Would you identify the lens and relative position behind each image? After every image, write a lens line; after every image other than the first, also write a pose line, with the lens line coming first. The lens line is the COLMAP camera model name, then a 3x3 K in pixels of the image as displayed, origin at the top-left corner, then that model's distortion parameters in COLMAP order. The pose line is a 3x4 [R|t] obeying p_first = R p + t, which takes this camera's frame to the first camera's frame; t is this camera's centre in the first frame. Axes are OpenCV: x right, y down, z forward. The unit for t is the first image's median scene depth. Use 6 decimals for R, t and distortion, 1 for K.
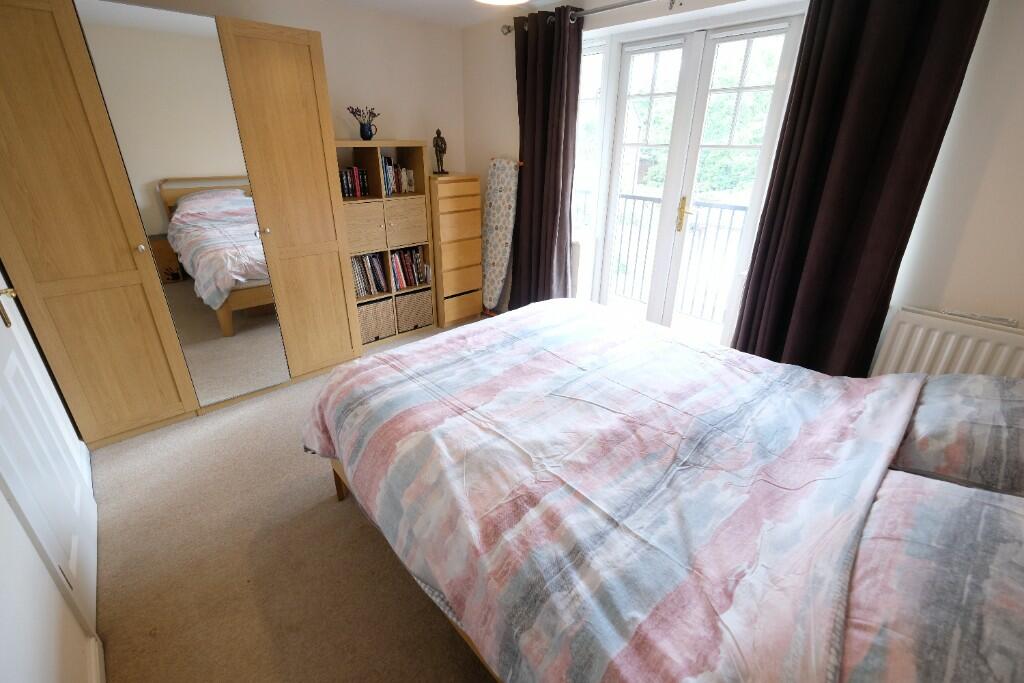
lens RADIAL K [[446.5, 0, 512.7], [0, 446.5, 337.9], [0, 0, 1]] dist [-0.004813, -0.000205]
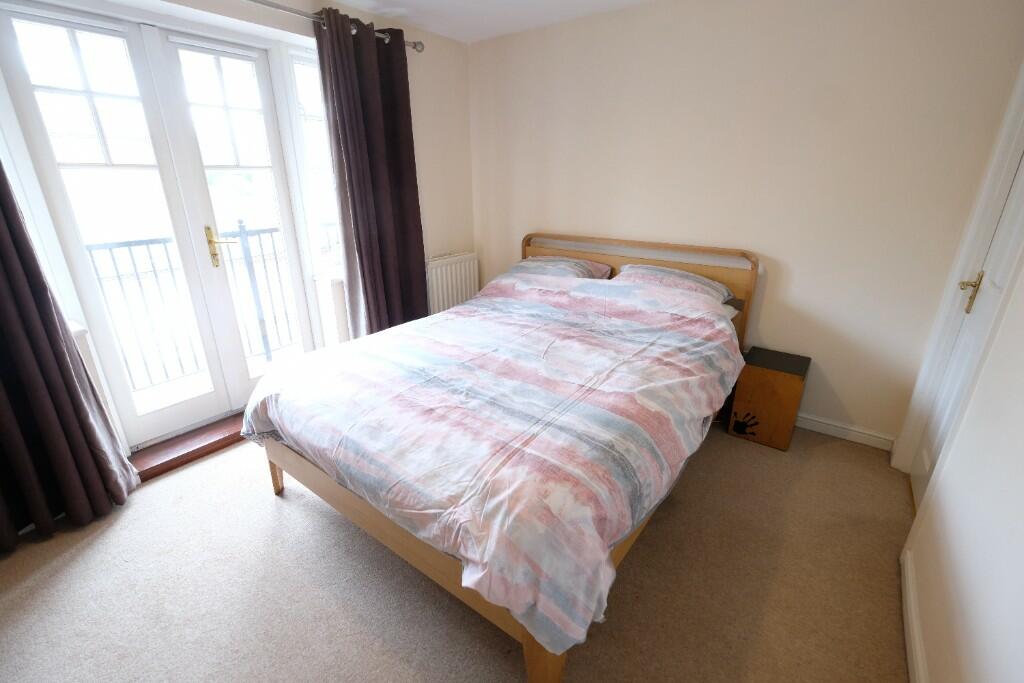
lens RADIAL K [[446.5, 0, 512.7], [0, 446.5, 337.9], [0, 0, 1]] dist [-0.004813, -0.000205]
pose [[-0.191598, -0.340893, 0.920371, -0.986935], [0.397472, 0.830455, 0.390333, -0.425550], [-0.897389, 0.440609, -0.023618, 1.057538]]
